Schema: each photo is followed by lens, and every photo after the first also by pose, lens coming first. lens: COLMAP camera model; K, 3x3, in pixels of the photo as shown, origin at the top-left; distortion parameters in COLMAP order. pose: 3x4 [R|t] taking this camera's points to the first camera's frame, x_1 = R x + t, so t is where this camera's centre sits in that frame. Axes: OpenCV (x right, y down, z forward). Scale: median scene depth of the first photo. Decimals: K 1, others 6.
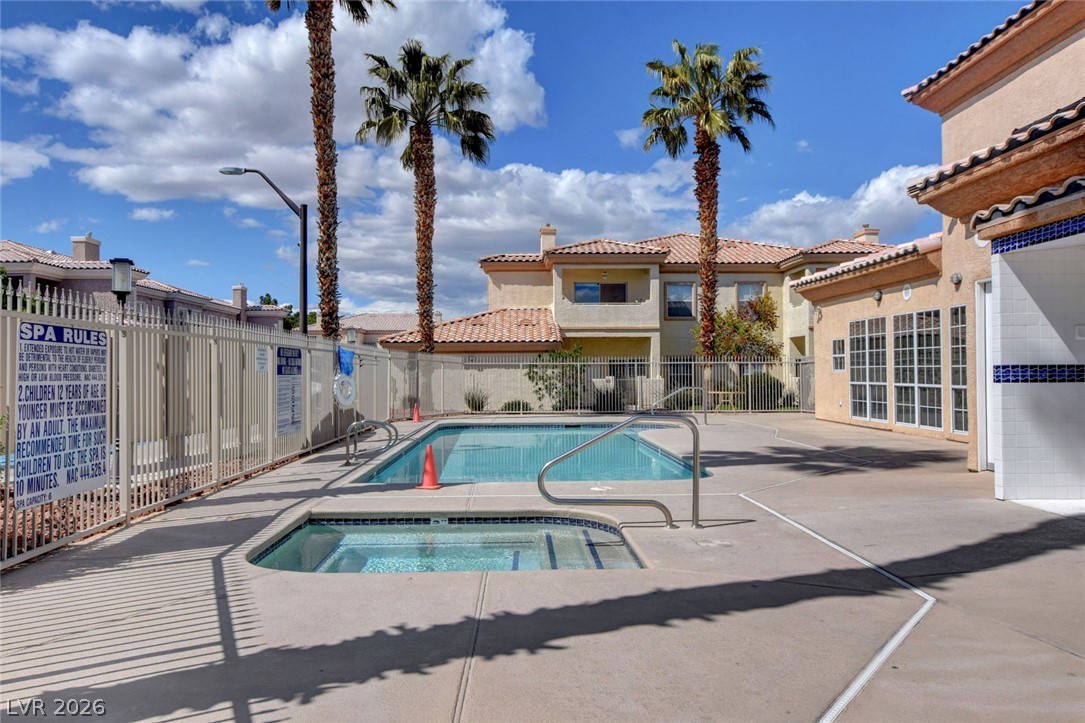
lens RADIAL K [[786.3, 0, 542.5], [0, 786.3, 361.5], [0, 0, 1]] dist [-0.006099, 0.089822]
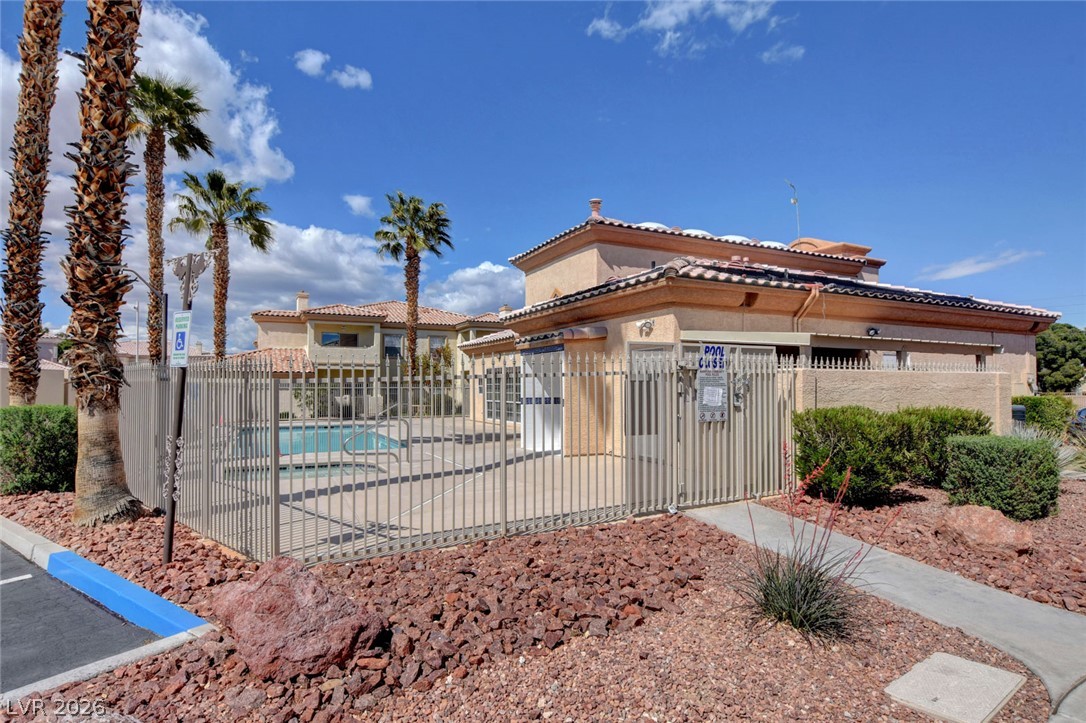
lens RADIAL K [[546.1, 0, 543.0], [0, 546.1, 361.5], [0, 0, 1]] dist [-0.002508, -0.000375]
pose [[0.901791, 0.029752, 0.431148, -0.032491], [-0.013658, 0.999091, -0.040377, -0.009557], [-0.431957, 0.030523, 0.901378, -0.146316]]
